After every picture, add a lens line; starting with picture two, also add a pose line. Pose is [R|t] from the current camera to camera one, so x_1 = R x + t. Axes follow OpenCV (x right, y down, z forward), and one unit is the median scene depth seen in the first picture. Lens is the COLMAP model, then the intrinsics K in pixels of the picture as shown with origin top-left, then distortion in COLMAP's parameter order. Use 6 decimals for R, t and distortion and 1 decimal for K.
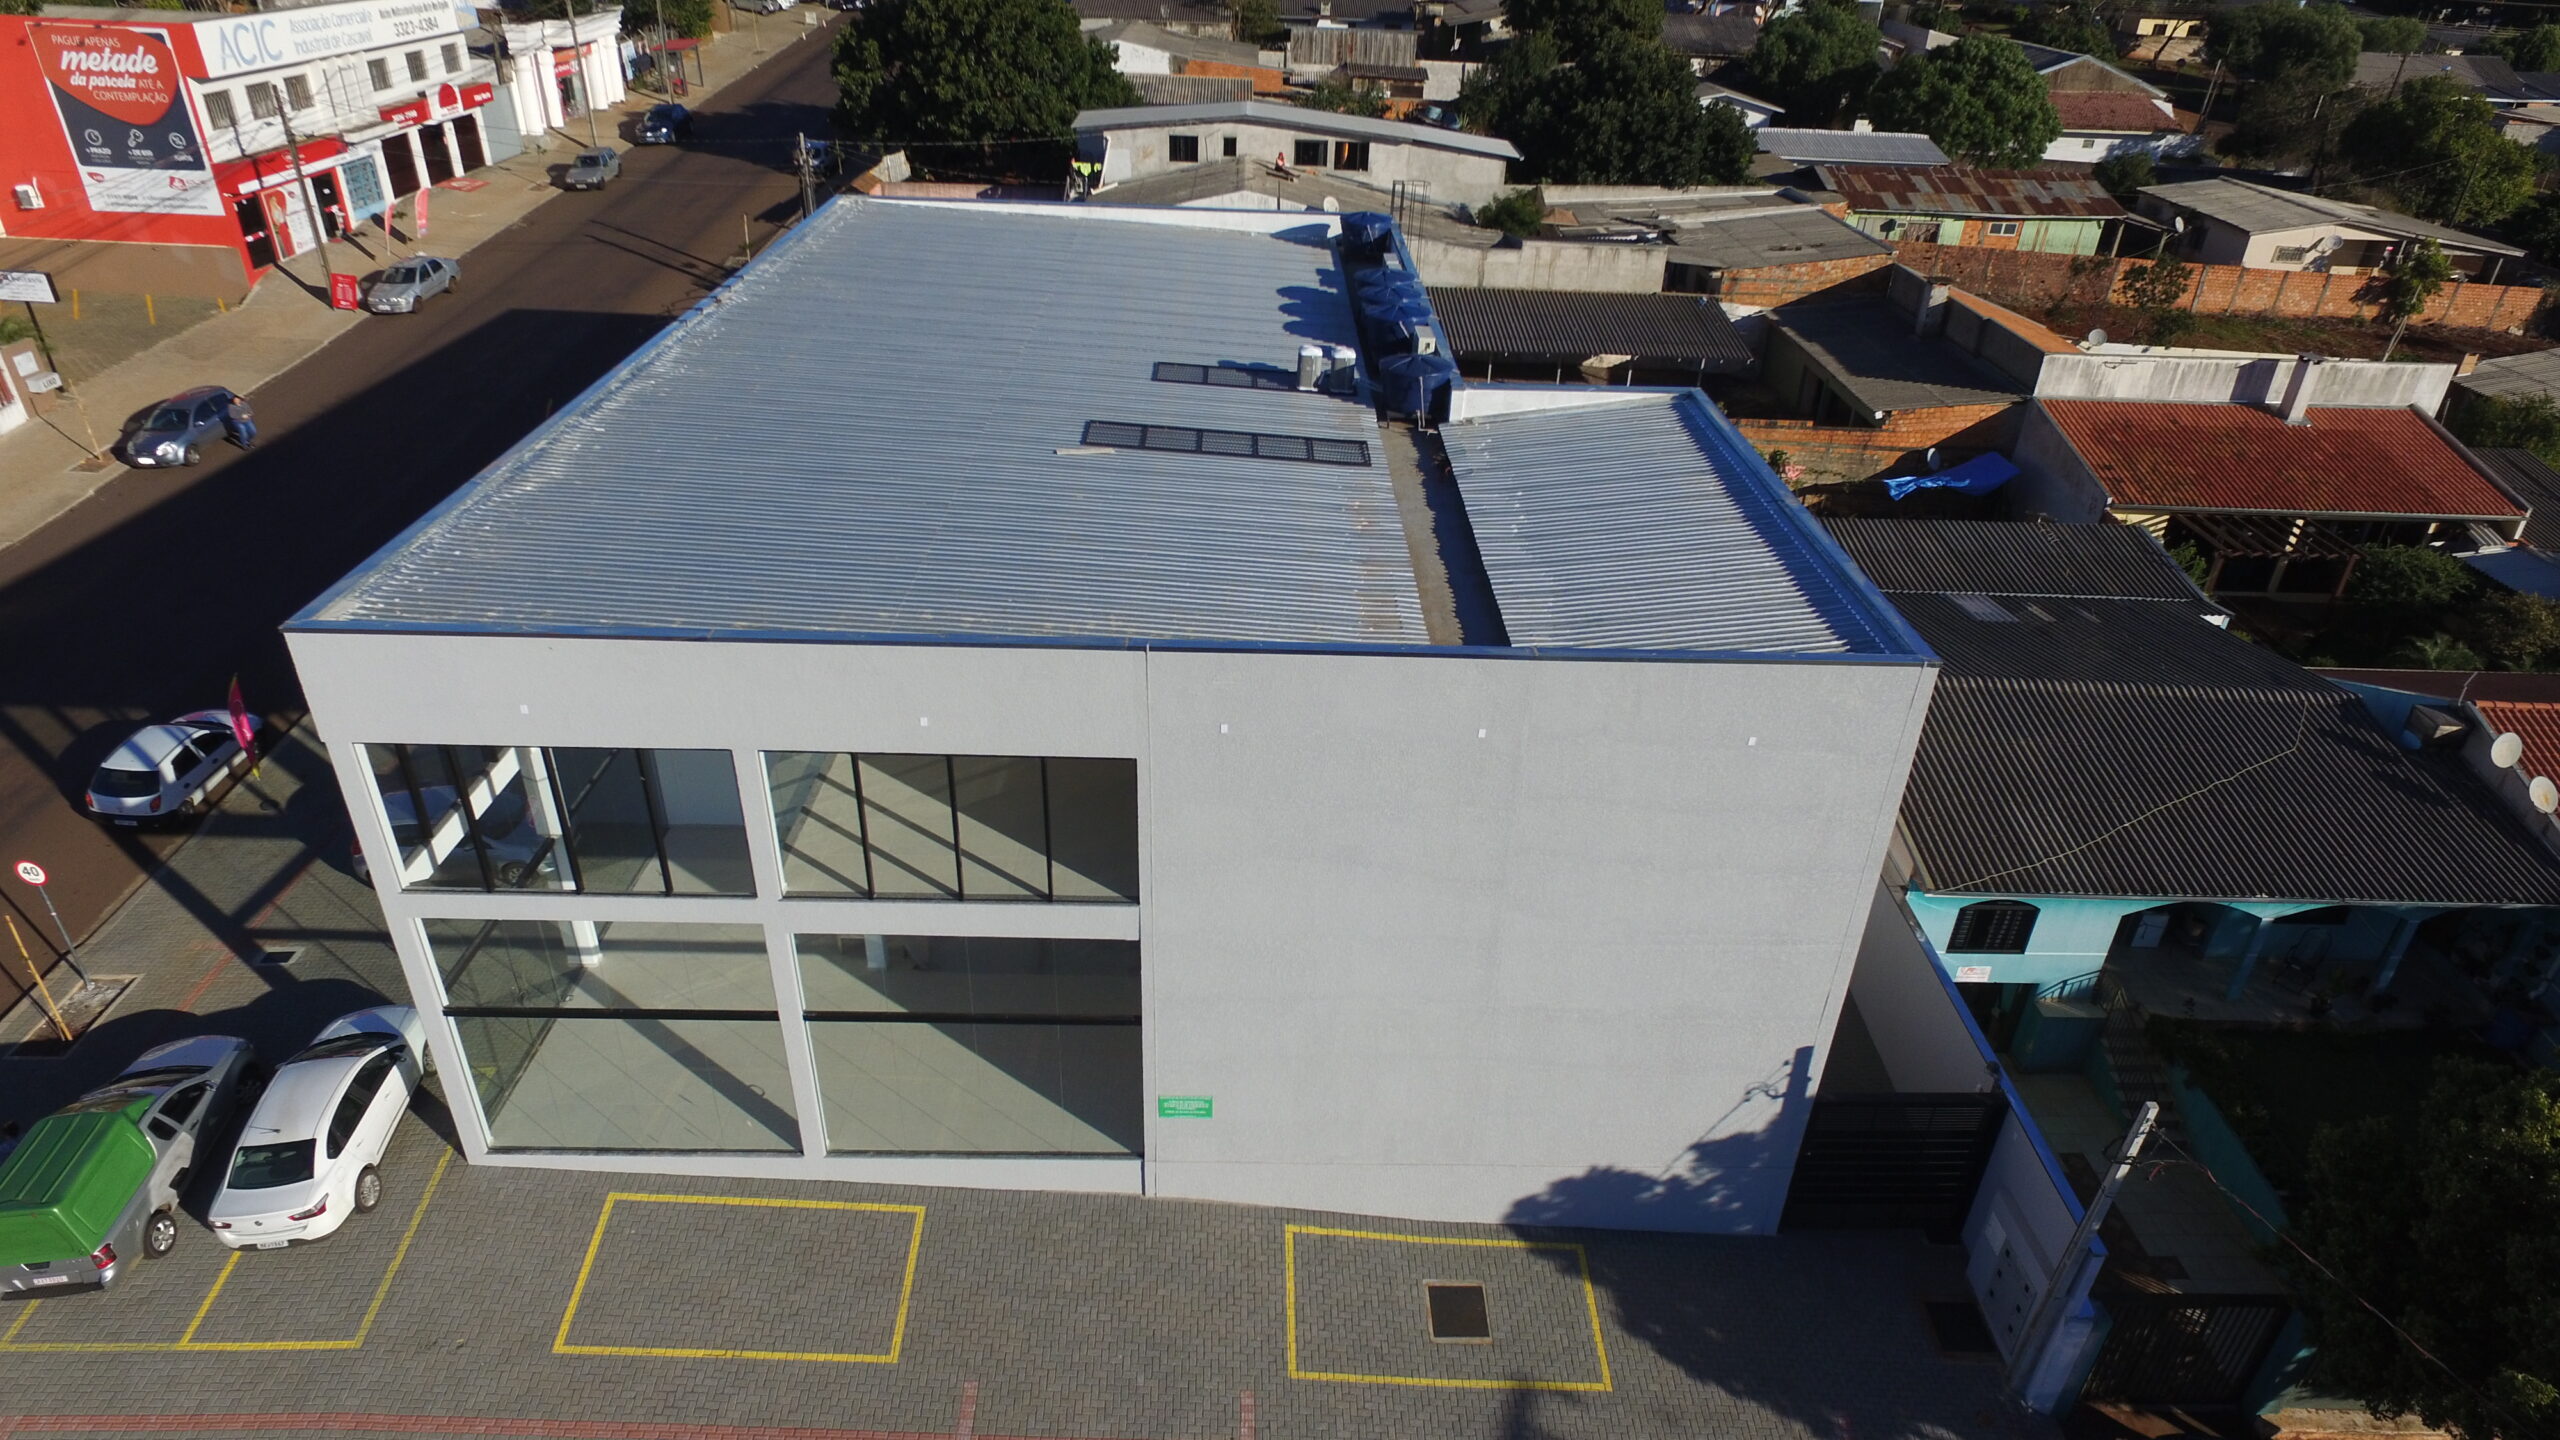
lens RADIAL K [[1469.7, 0, 1288.7], [0, 1469.7, 716.0], [0, 0, 1]] dist [-0.013259, 0.012073]
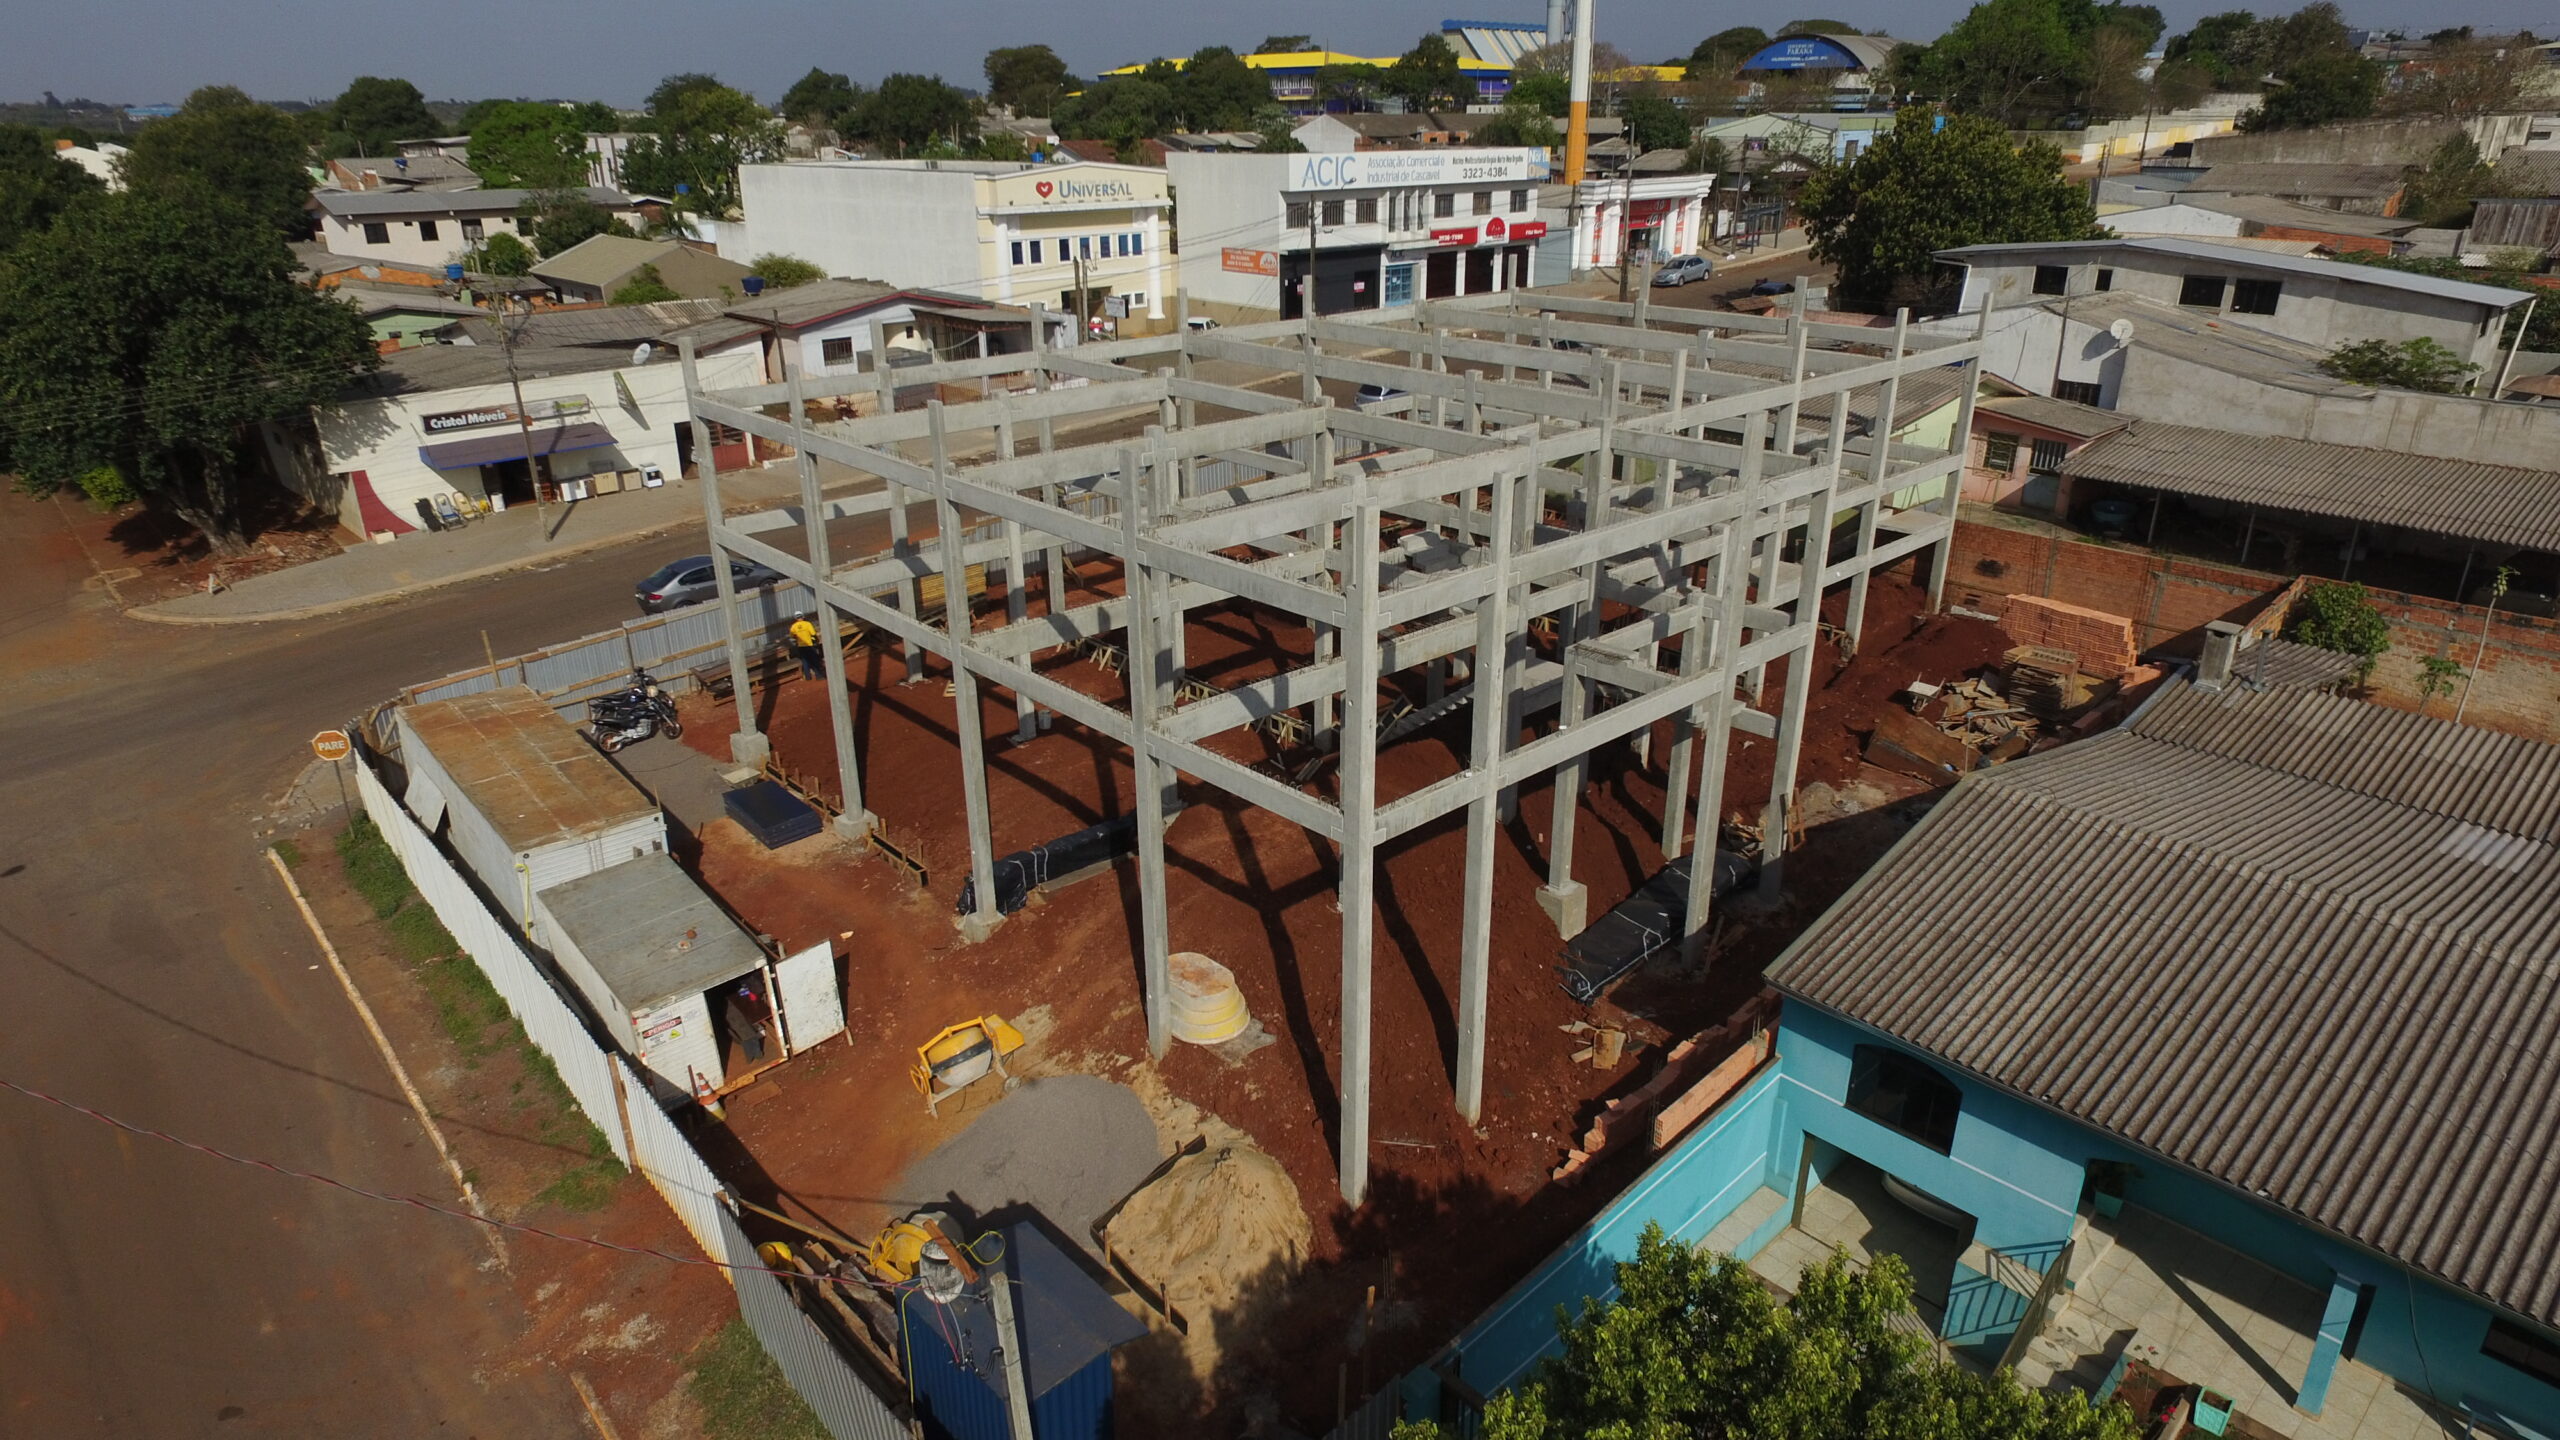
lens RADIAL K [[1469.7, 0, 1287.9], [0, 1469.7, 720.1], [0, 0, 1]] dist [-0.013259, 0.012073]
pose [[0.662818, 0.247055, -0.706850, 0.331935], [-0.344240, 0.938867, 0.005352, 0.030985], [0.664960, 0.239778, 0.707343, 0.102157]]
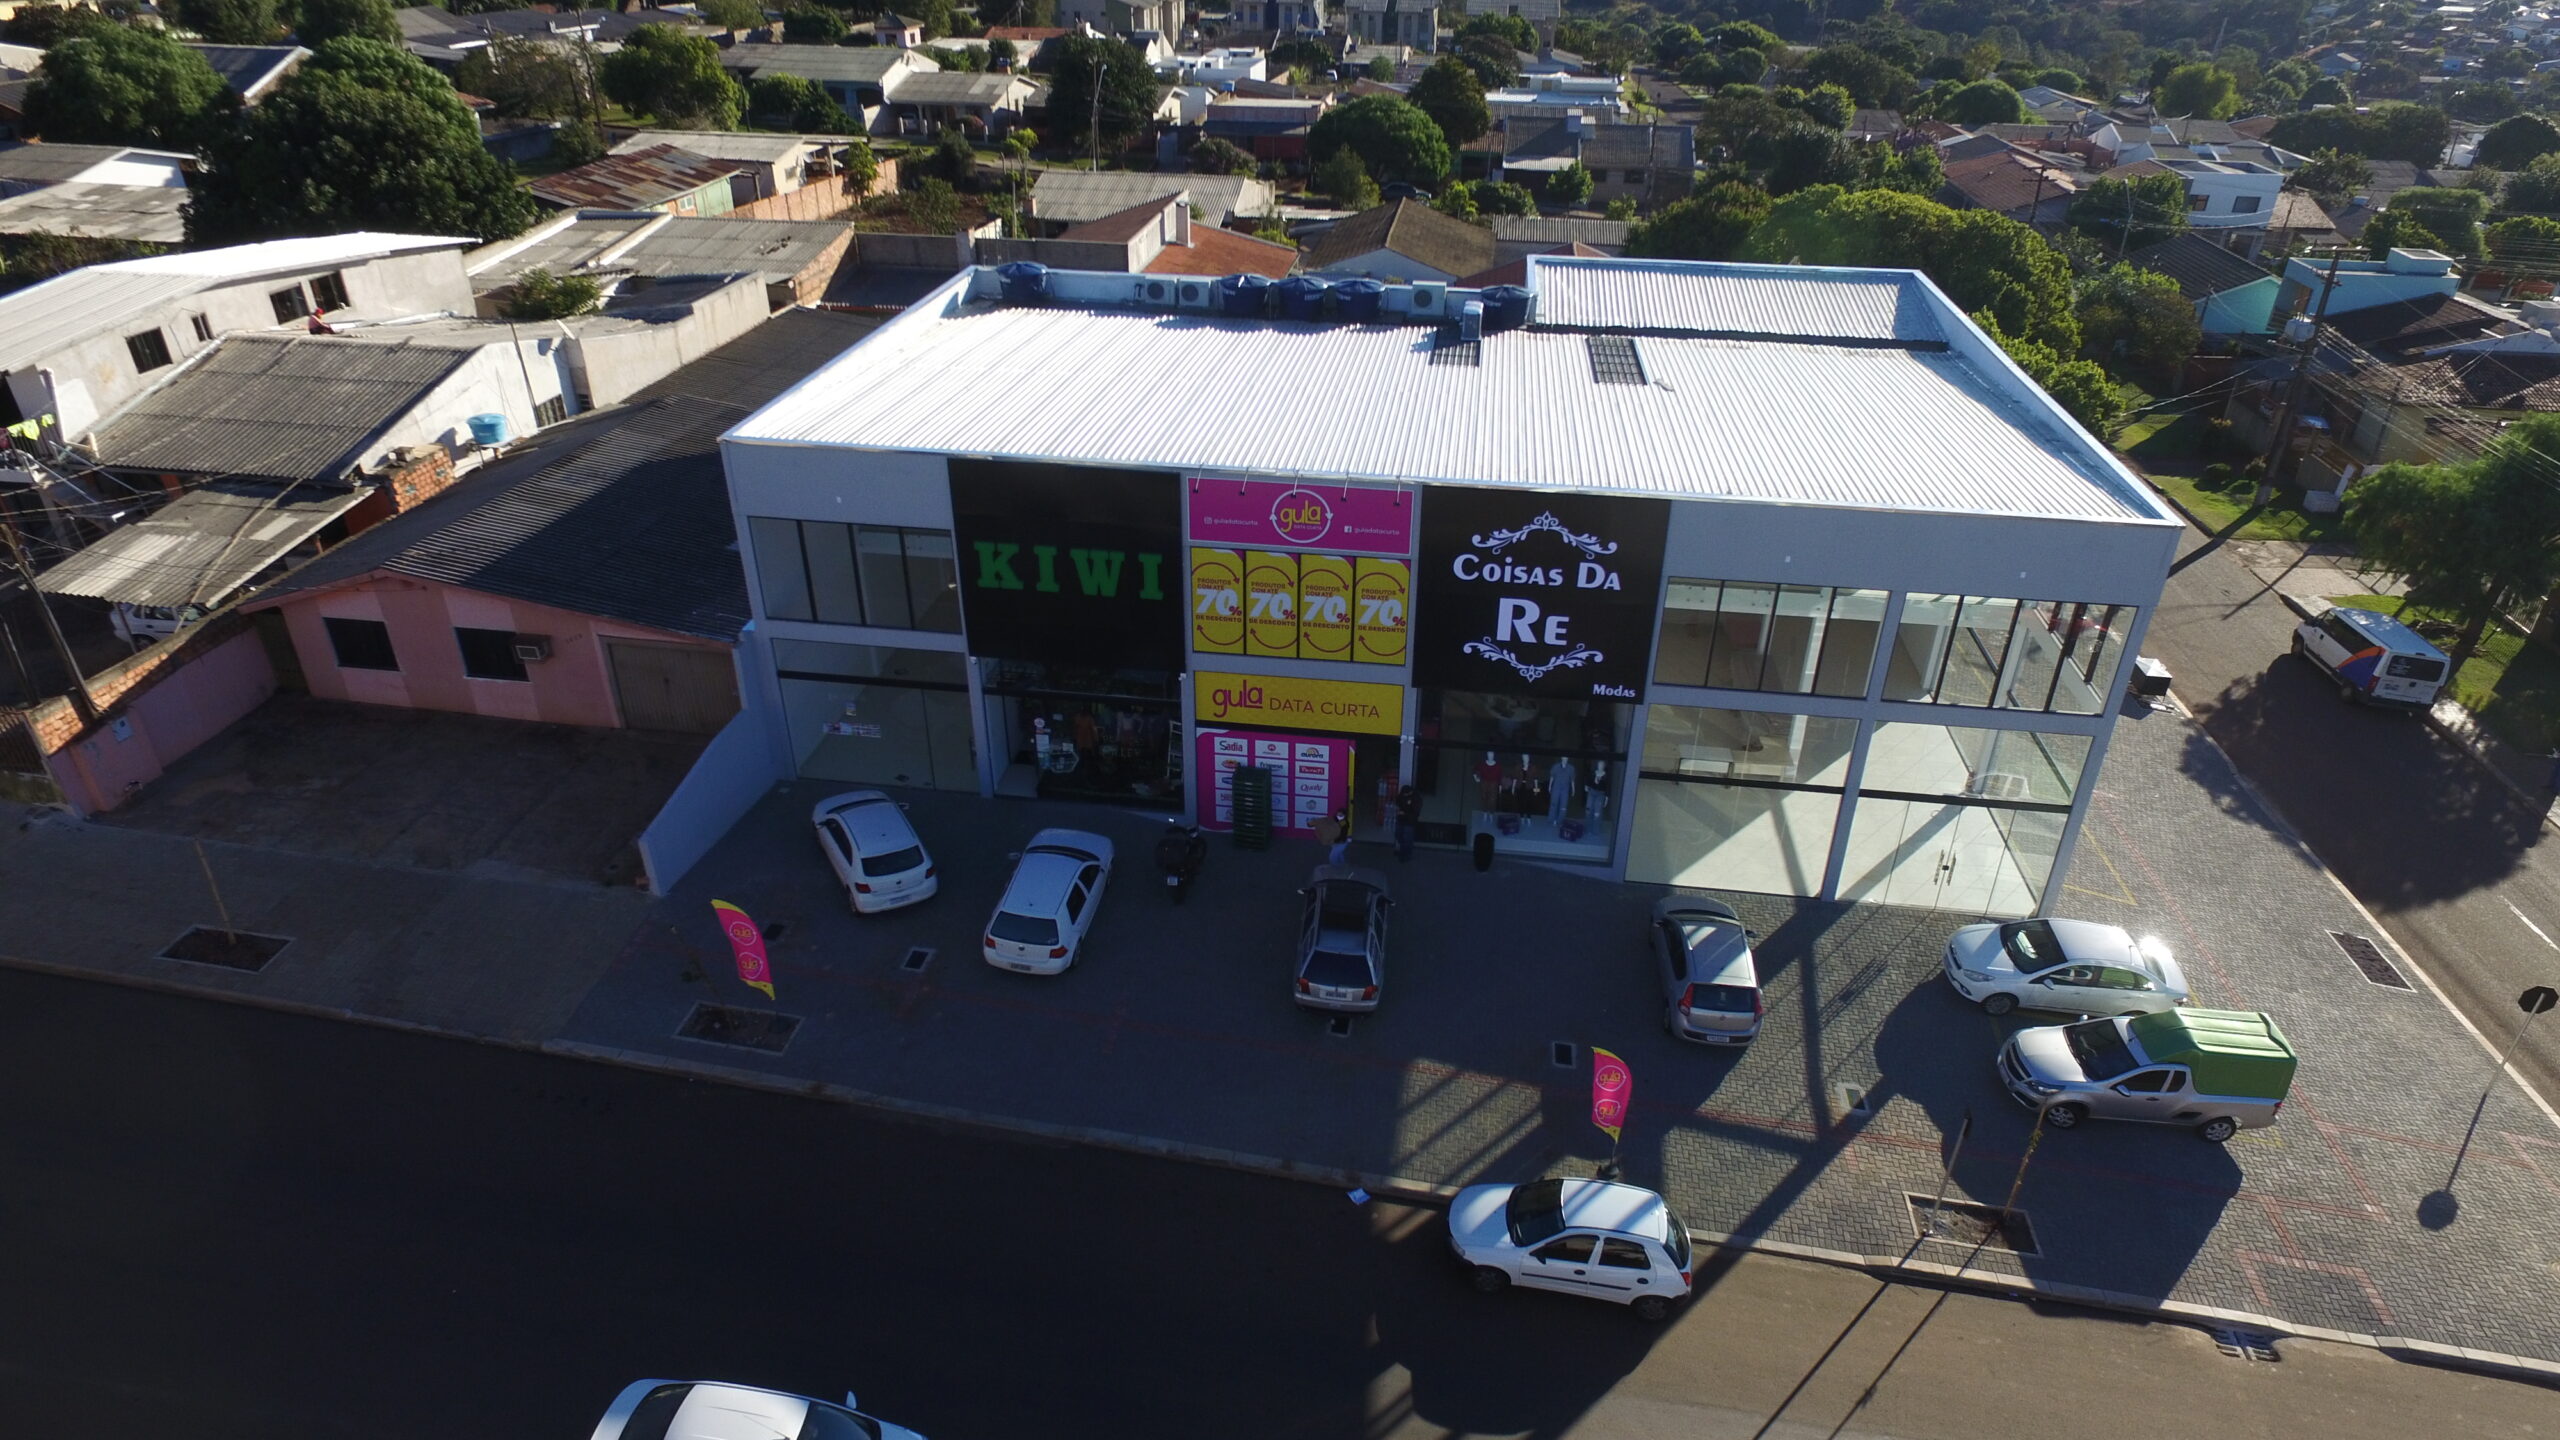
lens RADIAL K [[1469.7, 0, 1270.2], [0, 1469.7, 719.8], [0, 0, 1]] dist [-0.013259, 0.012073]
pose [[0.166926, -0.515436, 0.840513, -0.635035], [0.482009, 0.786322, 0.386477, -0.270703], [-0.860118, 0.340621, 0.379702, 0.376783]]
